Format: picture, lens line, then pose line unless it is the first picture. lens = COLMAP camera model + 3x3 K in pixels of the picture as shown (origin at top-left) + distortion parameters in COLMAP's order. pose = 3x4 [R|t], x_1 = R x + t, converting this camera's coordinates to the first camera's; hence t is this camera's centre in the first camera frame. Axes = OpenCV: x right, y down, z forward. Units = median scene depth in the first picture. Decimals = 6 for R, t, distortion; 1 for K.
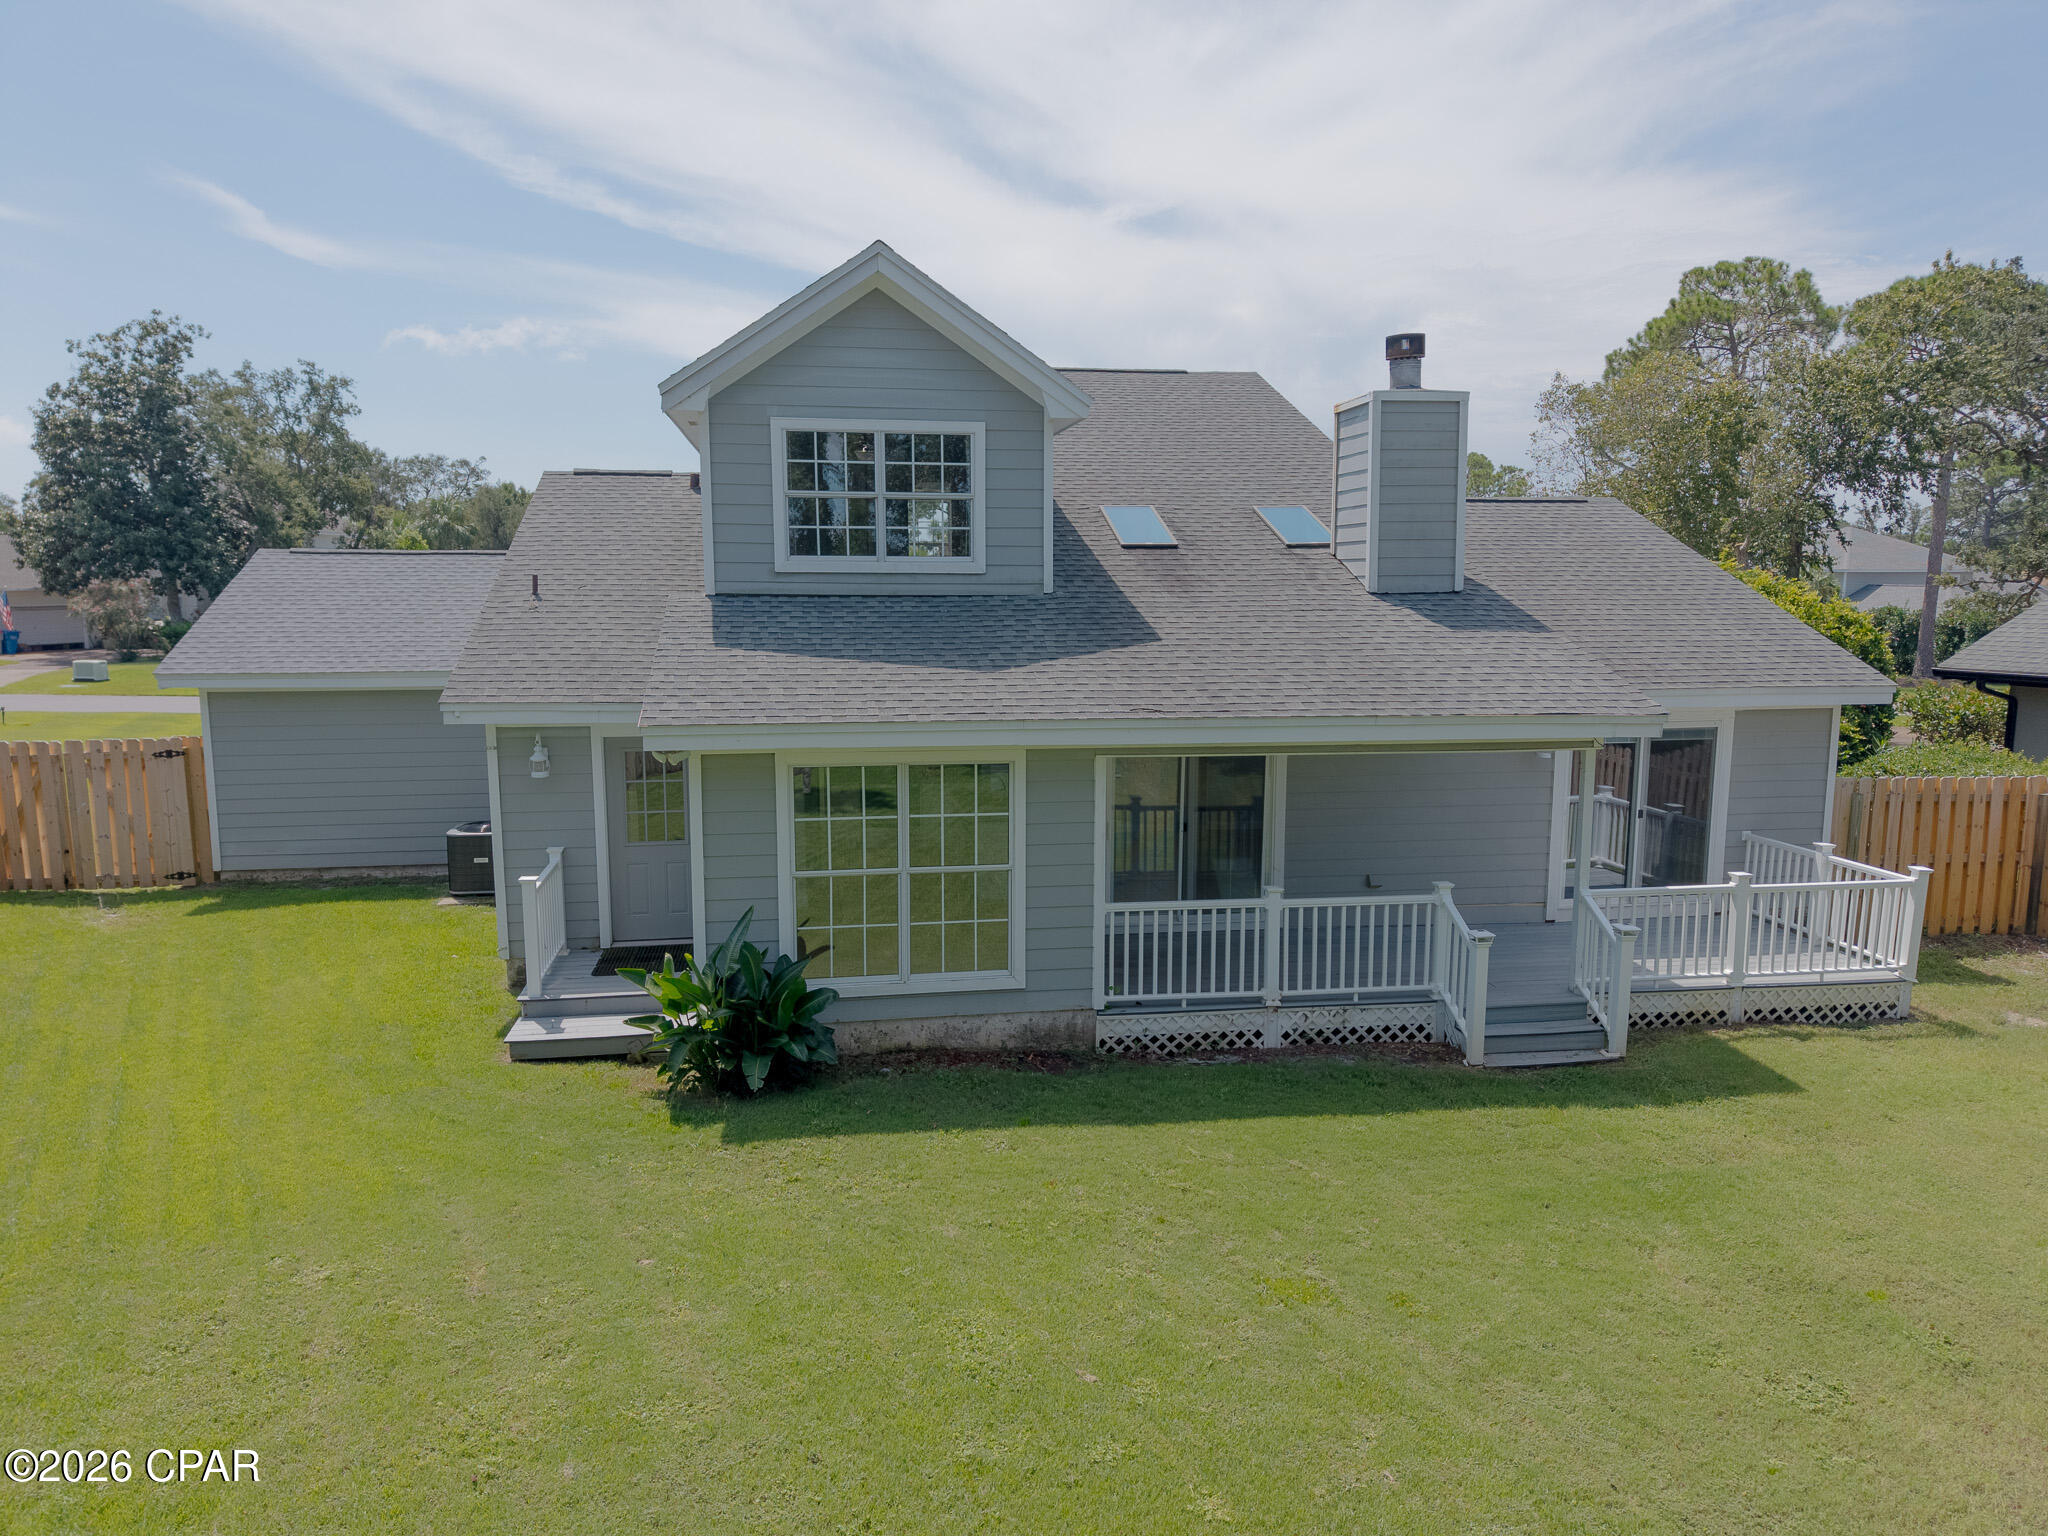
lens RADIAL K [[1335.7, 0, 1027.5], [0, 1335.7, 774.5], [0, 0, 1]] dist [-0.007386, -0.010742]
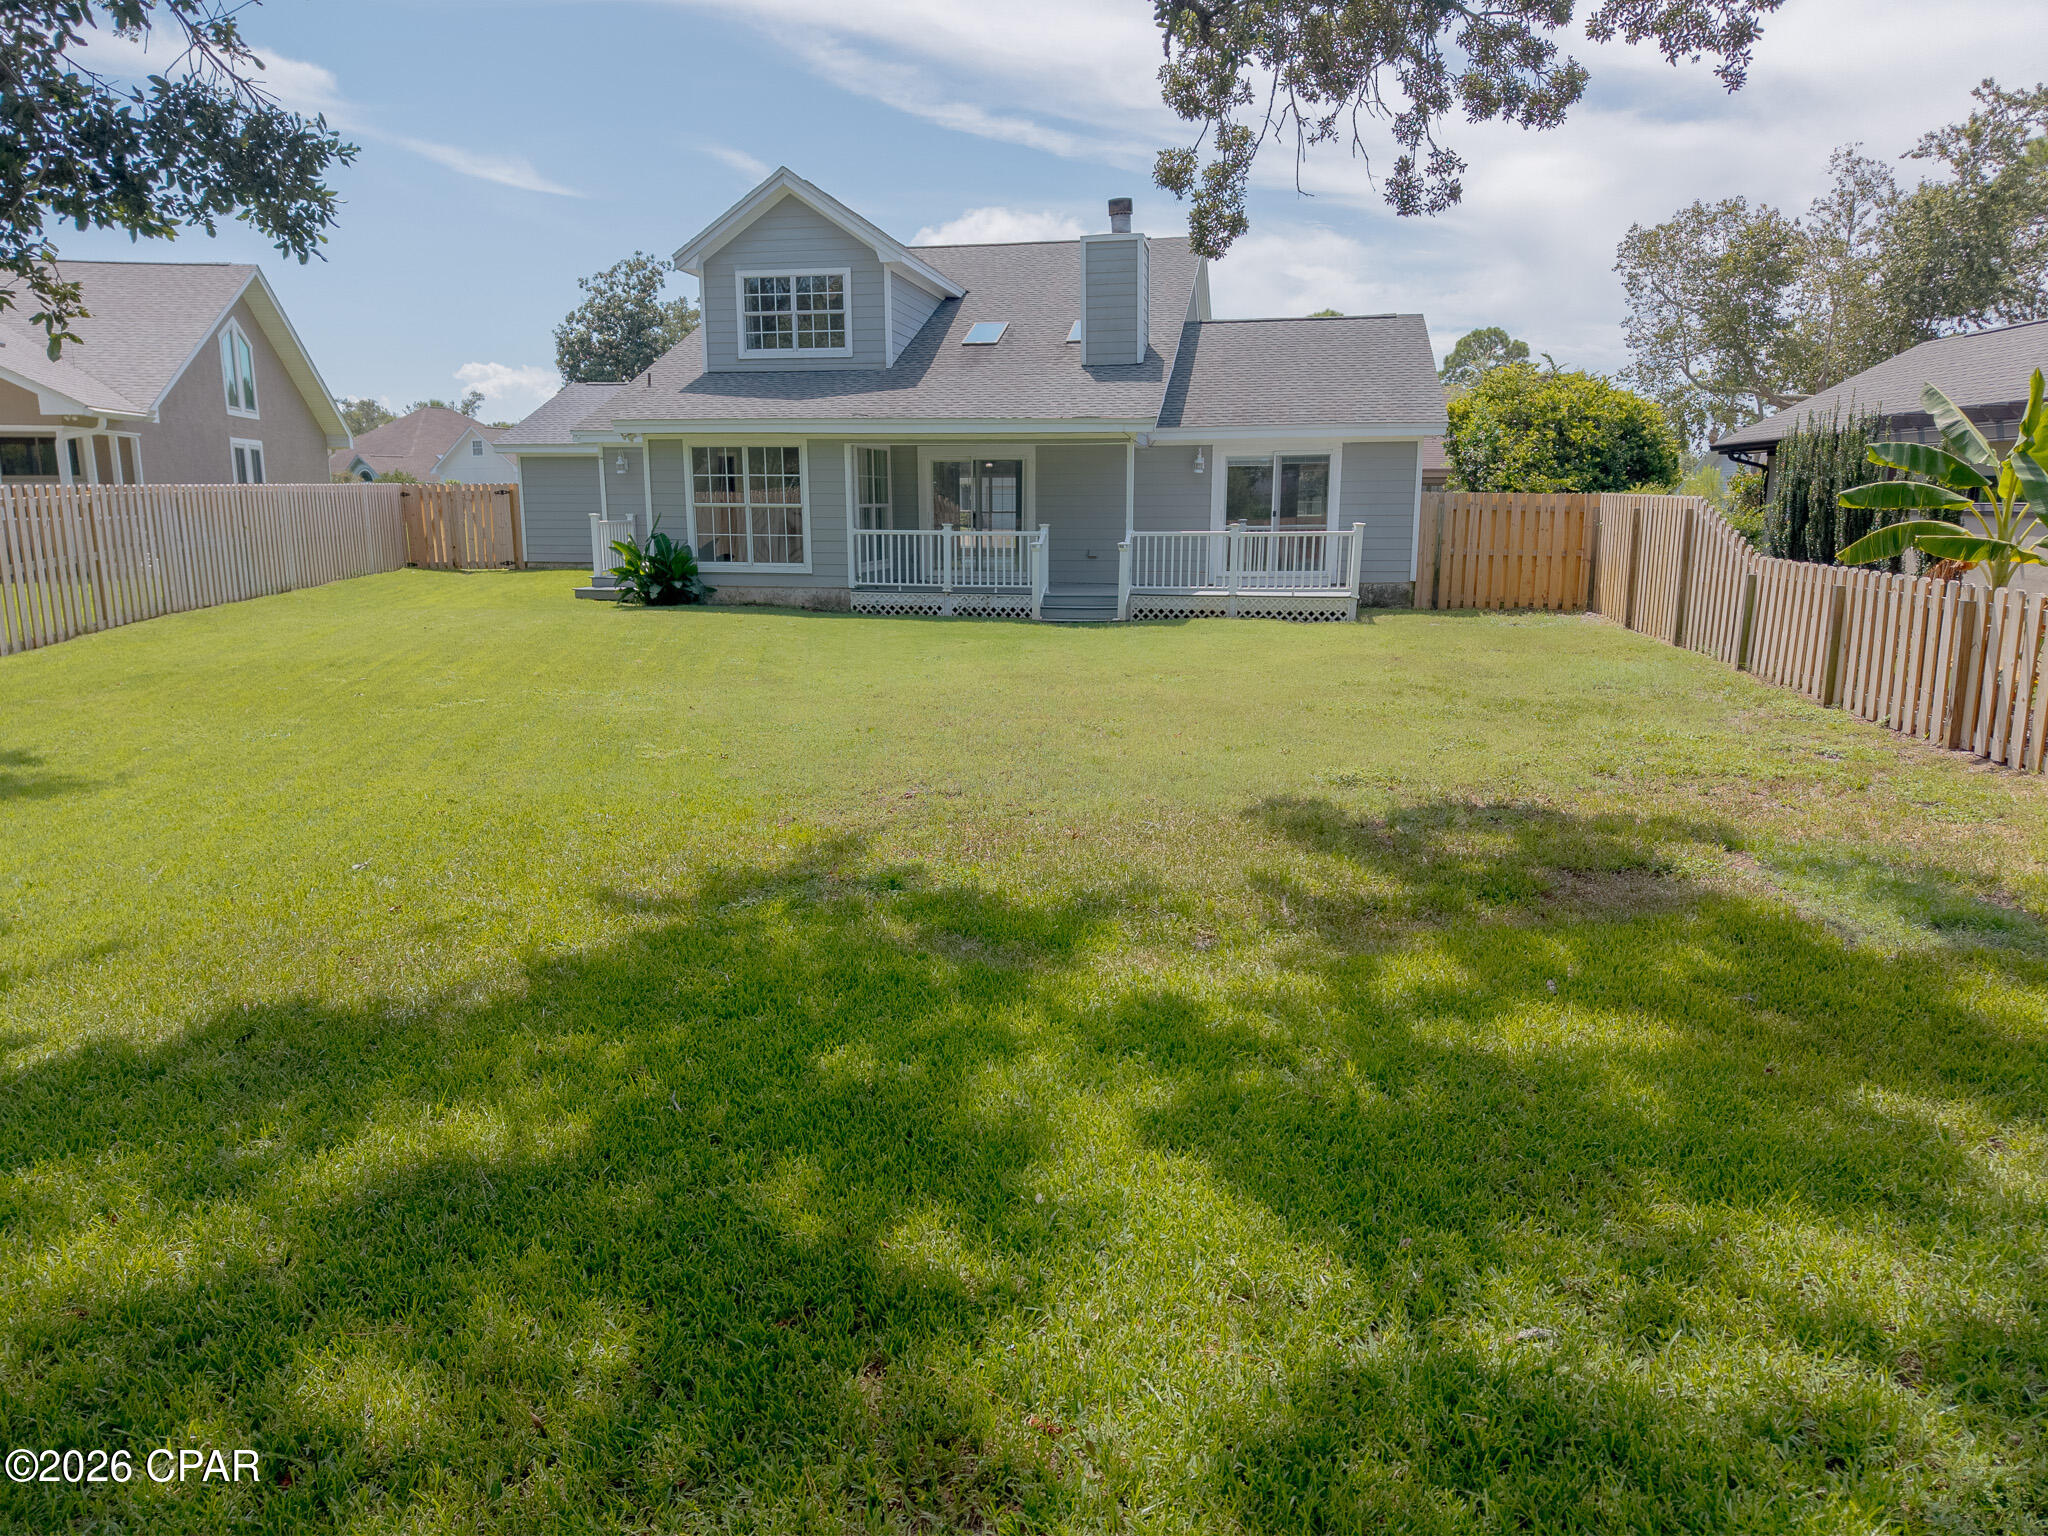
lens RADIAL K [[1335.7, 0, 1020.4], [0, 1335.7, 765.8], [0, 0, 1]] dist [-0.007386, -0.010742]
pose [[0.938425, 0.067952, -0.338733, 0.718759], [-0.050828, 0.996952, 0.059181, 0.237615], [0.341723, -0.038320, 0.939019, -0.509079]]
